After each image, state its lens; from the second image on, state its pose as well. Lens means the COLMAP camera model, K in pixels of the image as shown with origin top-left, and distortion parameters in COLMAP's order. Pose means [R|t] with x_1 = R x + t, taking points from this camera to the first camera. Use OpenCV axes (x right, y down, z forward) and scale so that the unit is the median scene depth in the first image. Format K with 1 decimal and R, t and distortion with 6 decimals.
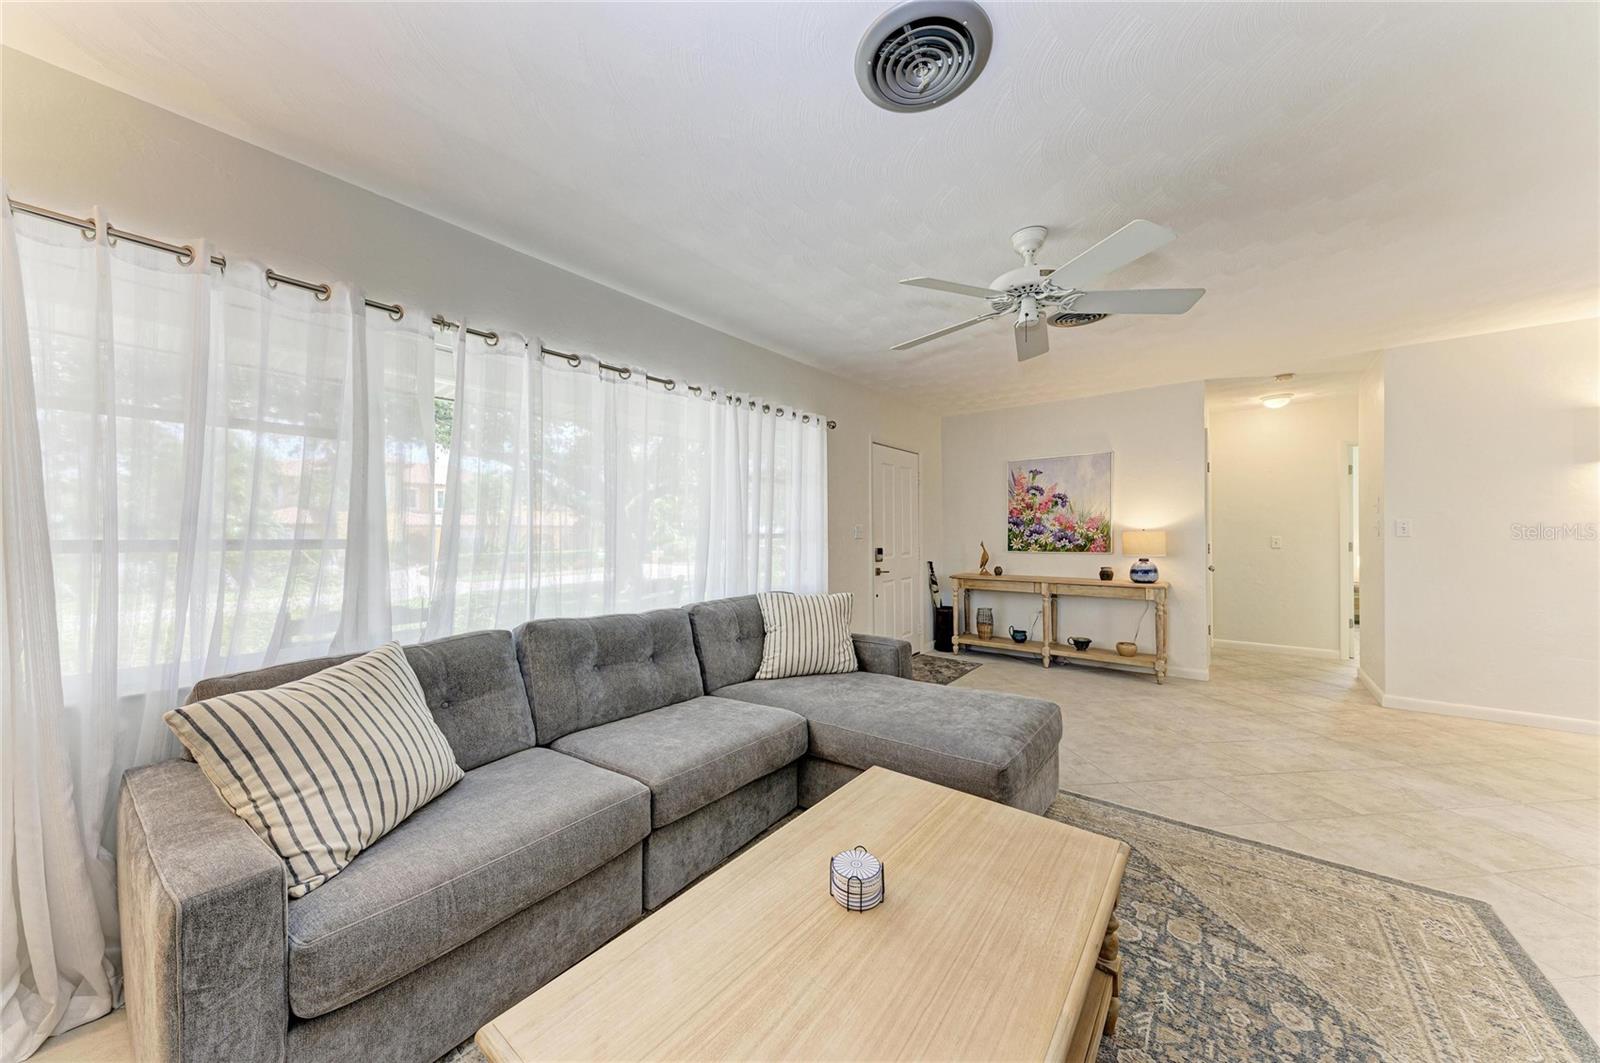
lens RADIAL K [[539.1, 0, 801.4], [0, 539.1, 534.5], [0, 0, 1]] dist [0.026637, -0.005940]
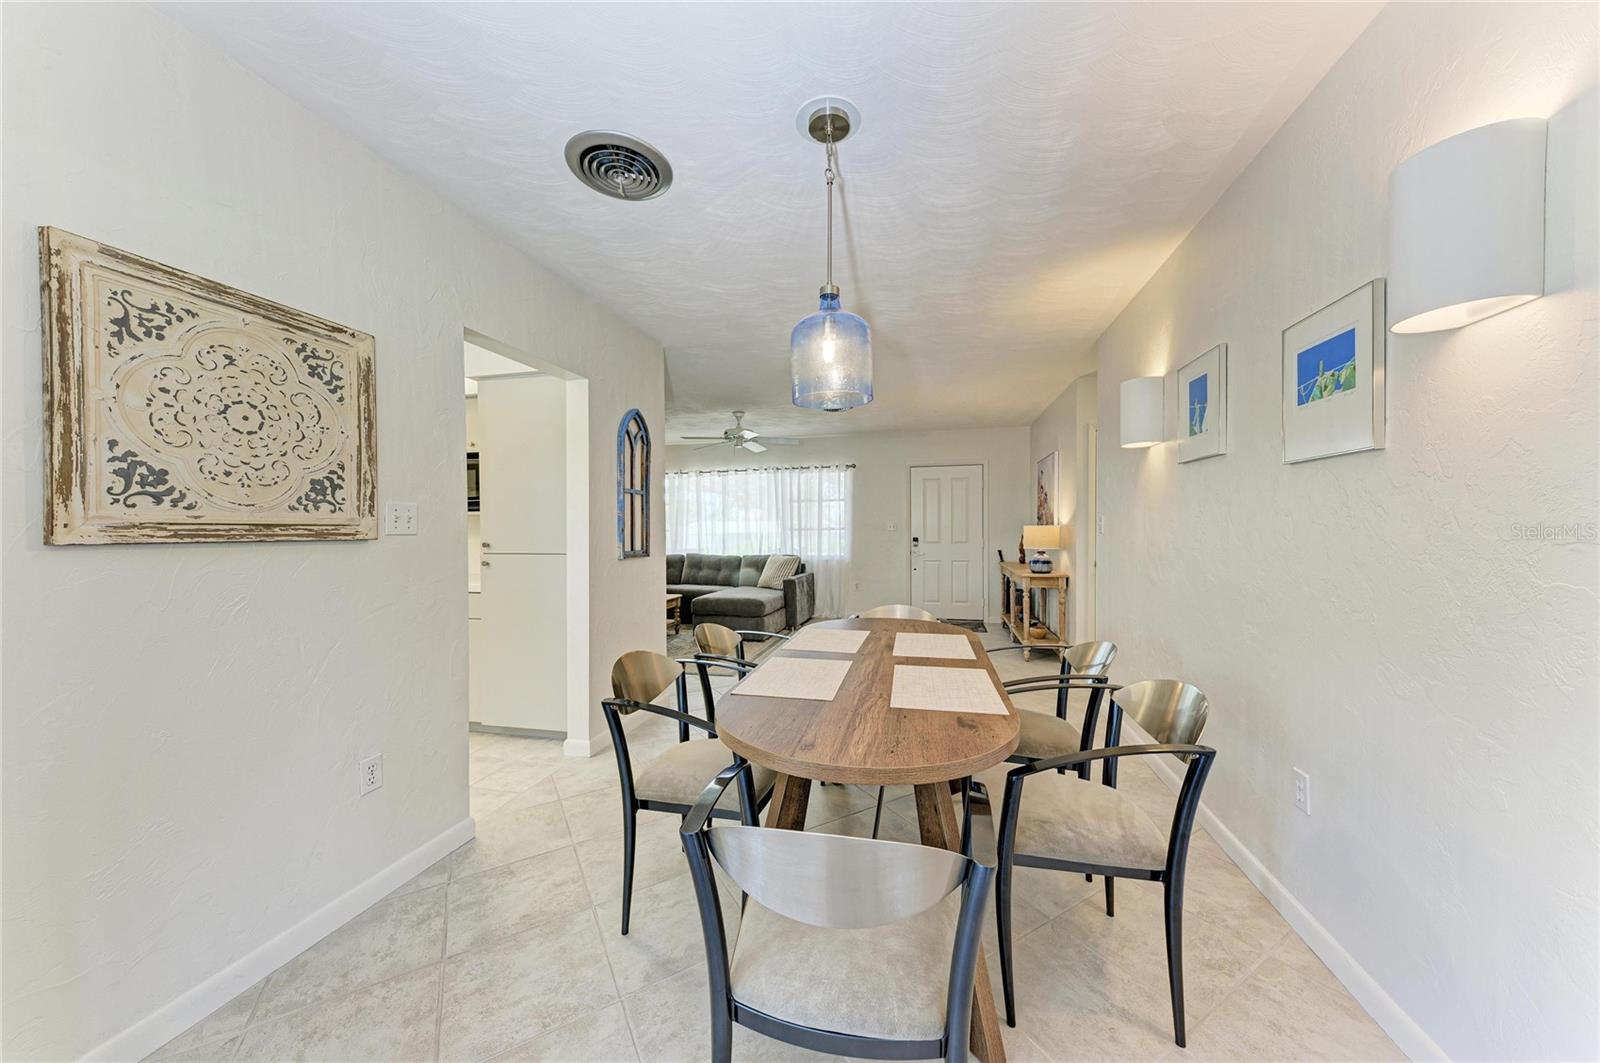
lens RADIAL K [[539.1, 0, 801.4], [0, 539.1, 534.5], [0, 0, 1]] dist [0.026637, -0.005940]
pose [[0.409270, 0.015567, -0.912281, 1.340697], [0.001699, 0.999840, 0.017823, -0.009585], [0.912412, -0.008845, 0.409178, 0.097921]]
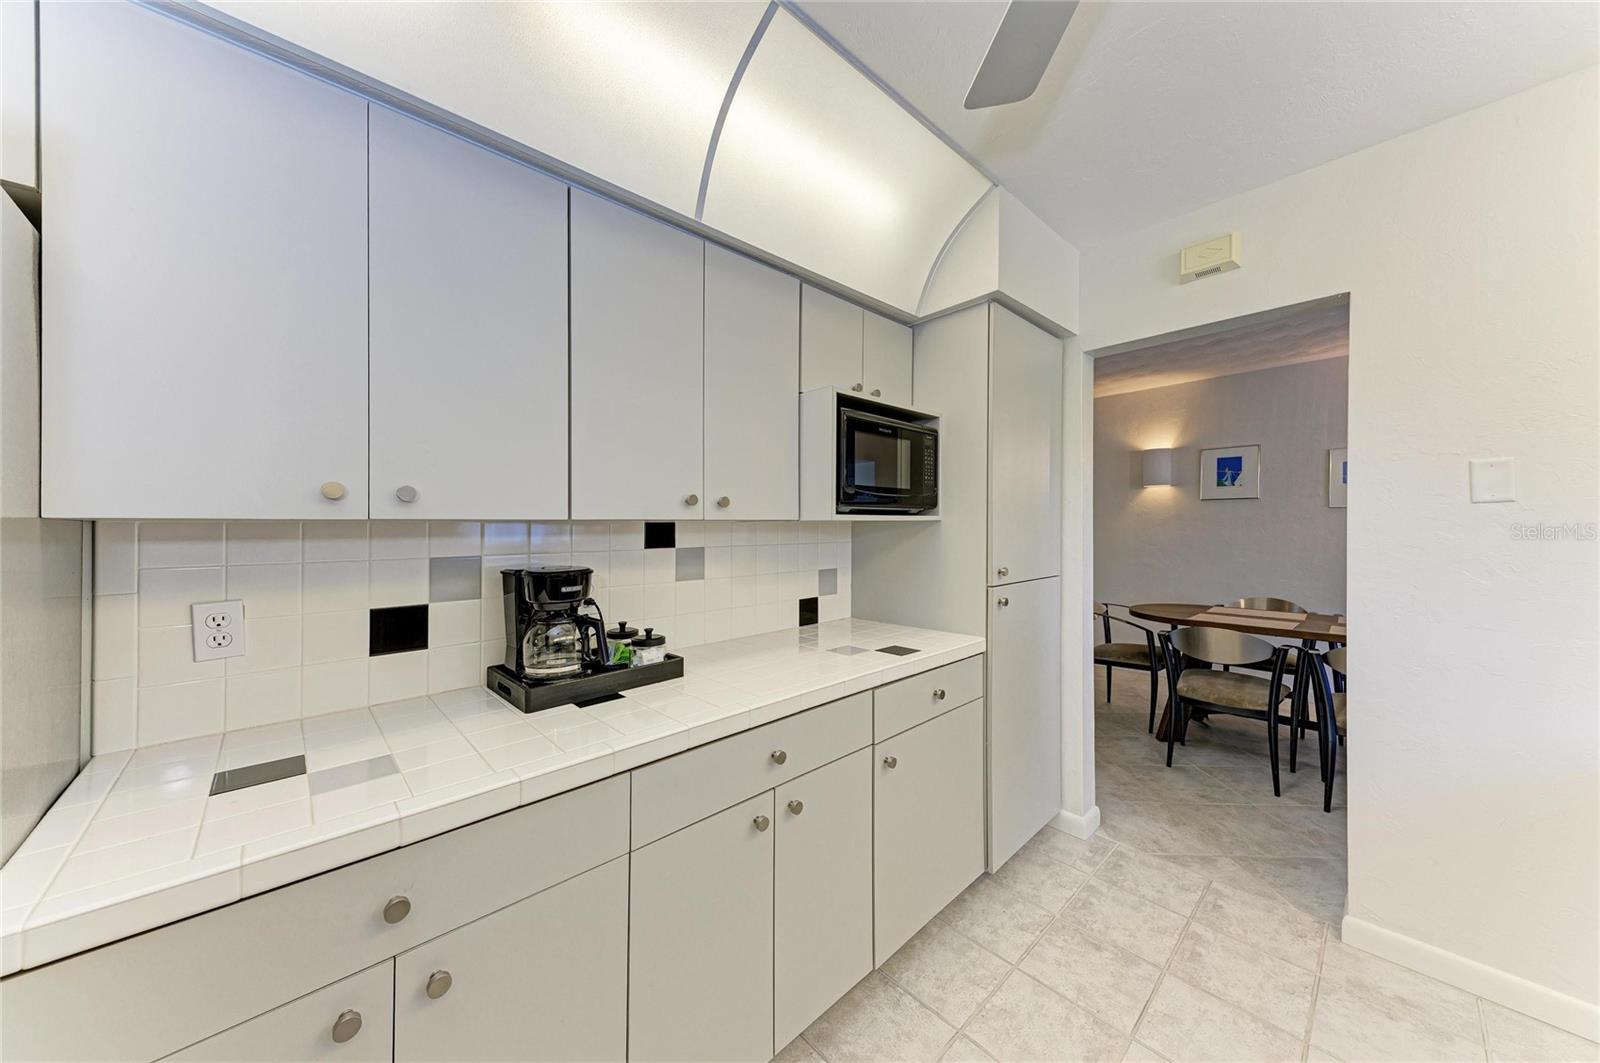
lens RADIAL K [[539.1, 0, 801.4], [0, 539.1, 534.5], [0, 0, 1]] dist [0.026637, -0.005940]
pose [[0.986994, -0.002257, -0.160741, 0.519928], [0.004505, 0.999897, 0.013619, -0.021429], [0.160694, -0.014166, 0.986903, -0.392334]]
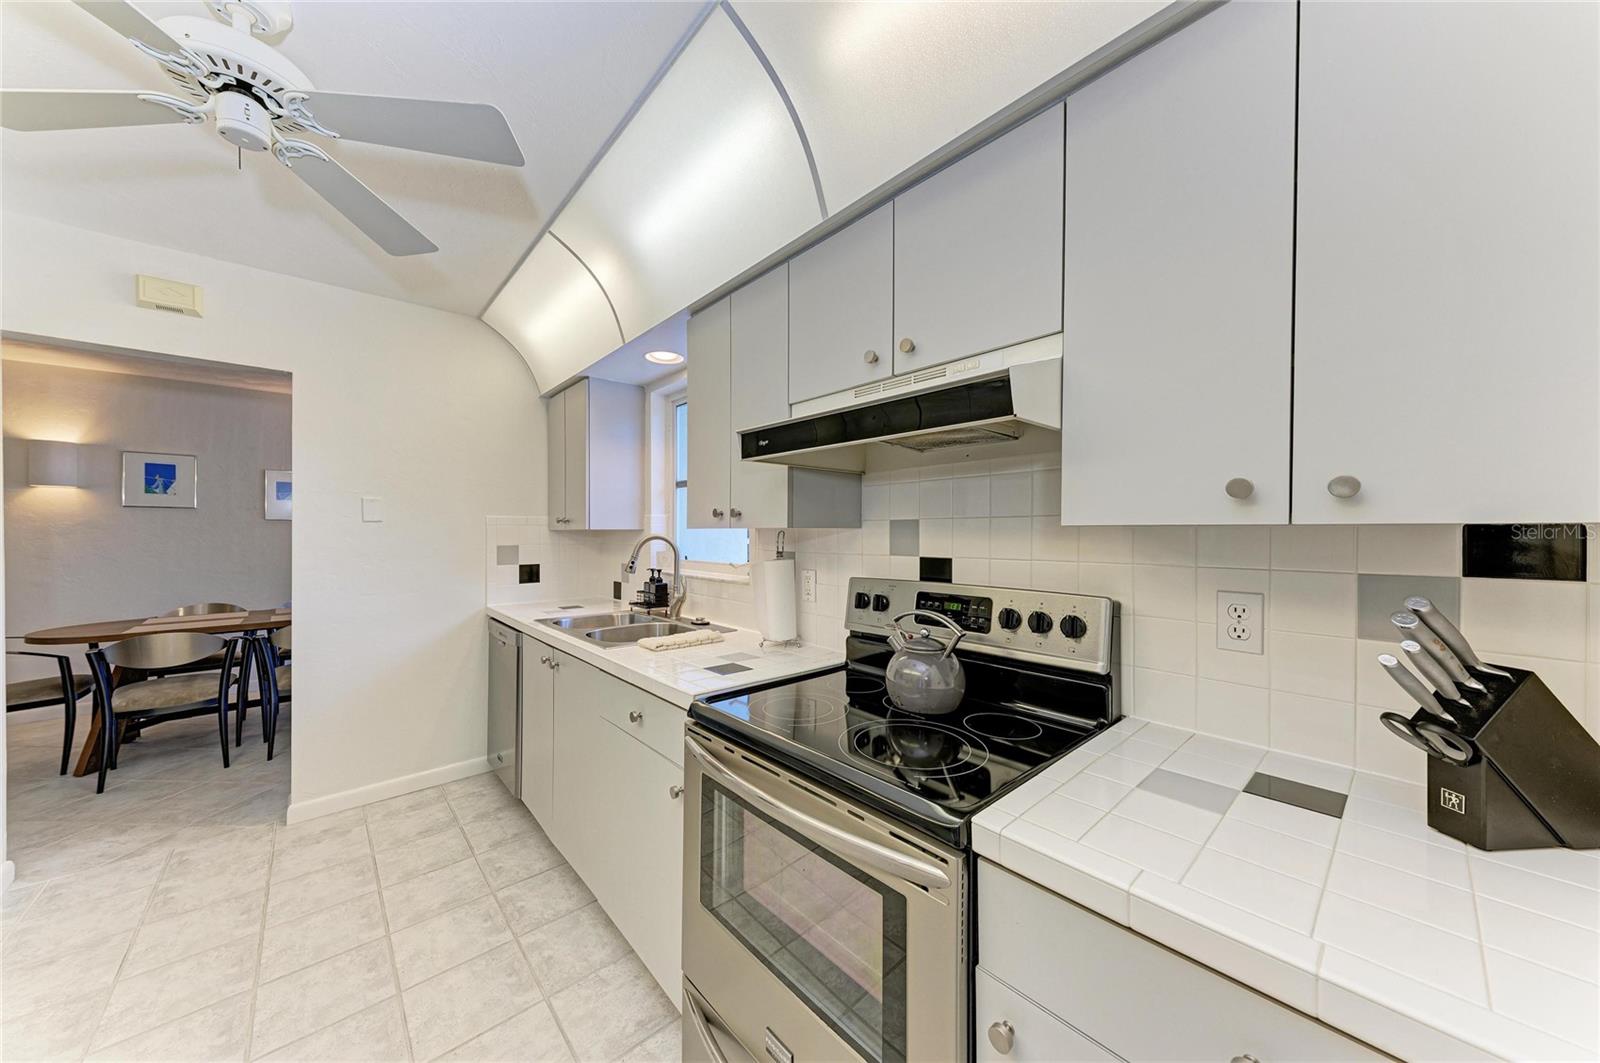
lens RADIAL K [[542.8, 0, 806.4], [0, 542.8, 528.3], [0, 0, 1]] dist [0.028504, -0.006096]
pose [[0.175770, 0.007944, 0.984399, 0.383259], [0.002937, 0.999959, -0.008593, -0.020280], [-0.984427, 0.004401, 0.175739, -0.550266]]
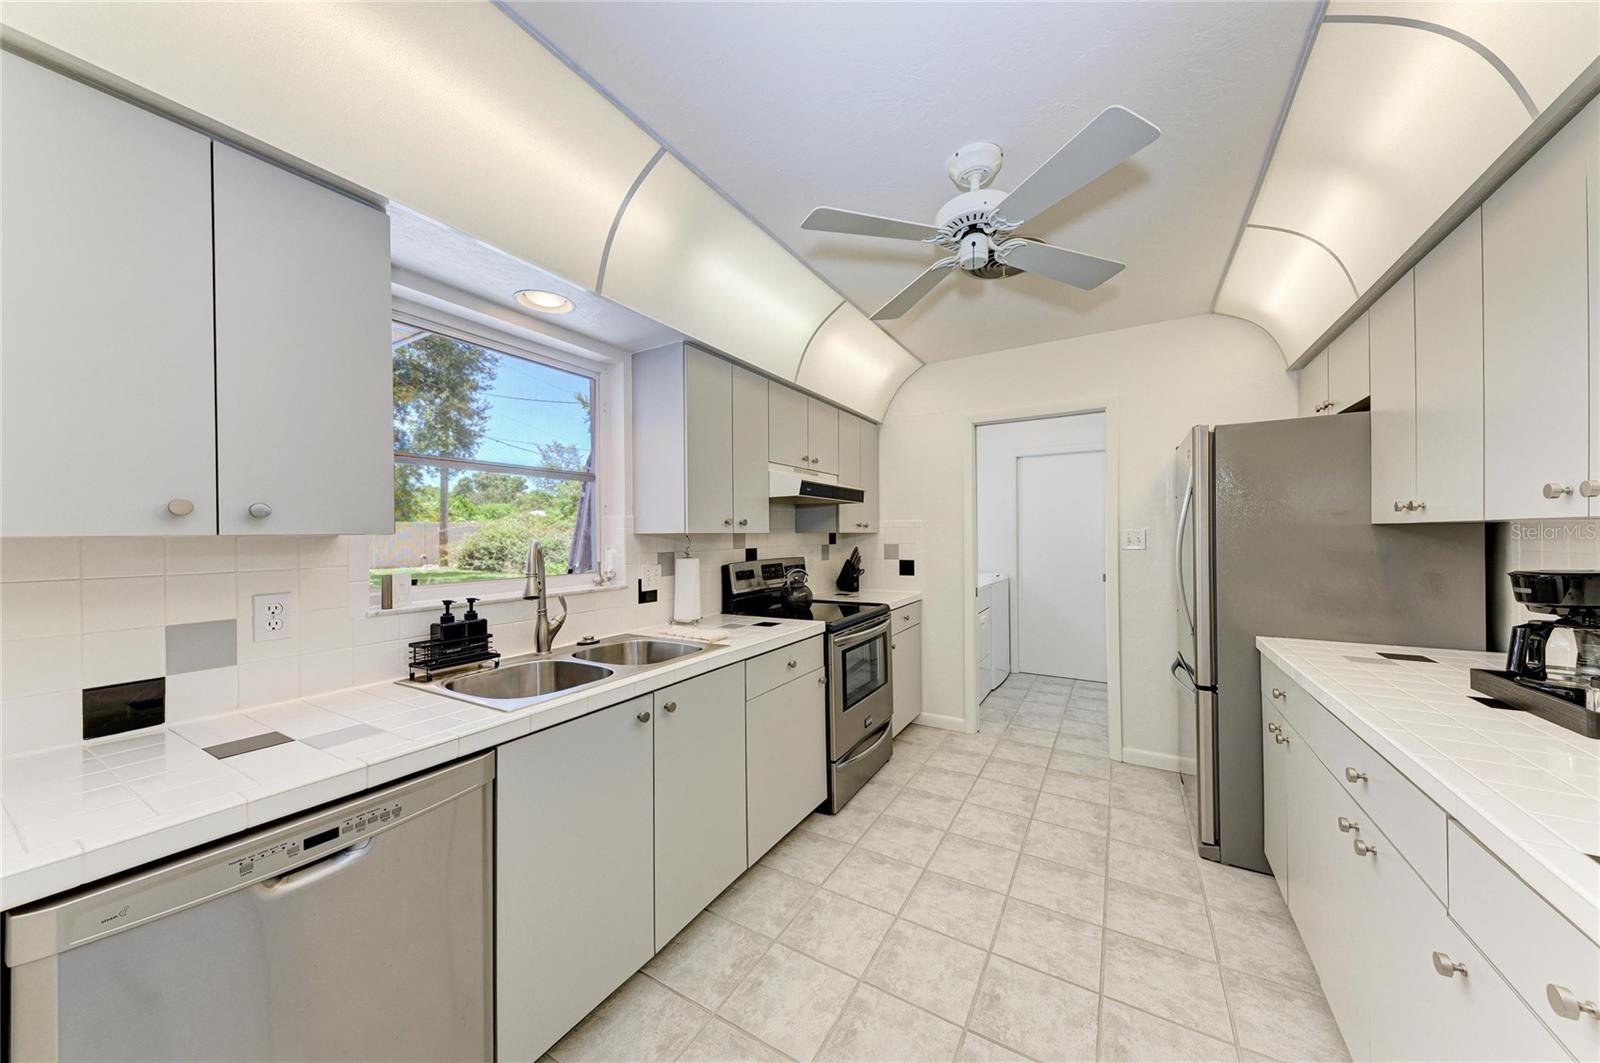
lens RADIAL K [[539.1, 0, 801.4], [0, 539.1, 534.5], [0, 0, 1]] dist [0.026637, -0.005940]
pose [[-0.991855, 0.017298, -0.126193, 0.736975], [0.017457, 0.999848, -0.000158, -0.020776], [0.126171, -0.002359, -0.992006, 0.067977]]
